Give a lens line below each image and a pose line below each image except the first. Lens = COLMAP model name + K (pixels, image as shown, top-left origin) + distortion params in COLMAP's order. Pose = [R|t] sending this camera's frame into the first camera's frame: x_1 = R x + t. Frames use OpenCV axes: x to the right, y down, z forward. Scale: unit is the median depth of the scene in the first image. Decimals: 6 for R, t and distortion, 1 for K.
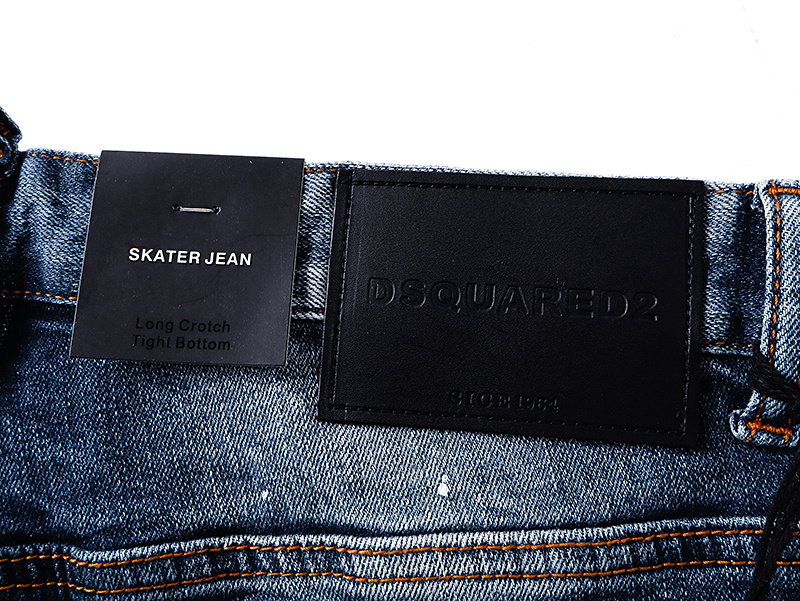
lens RADIAL K [[769.4, 0, 400.0], [0, 769.4, 300.5], [0, 0, 1]] dist [0.004397, 0.002607]
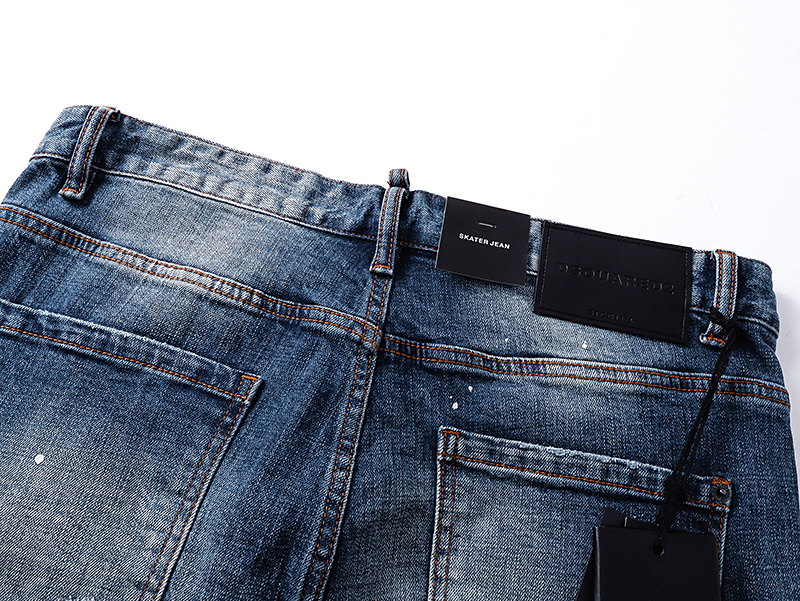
lens RADIAL K [[769.4, 0, 400.0], [0, 769.4, 300.5], [0, 0, 1]] dist [0.004397, 0.002607]
pose [[0.980771, 0.179272, 0.077141, -0.716725], [-0.147323, 0.939305, -0.309842, 0.940704], [-0.128004, 0.292520, 0.947654, -1.233736]]
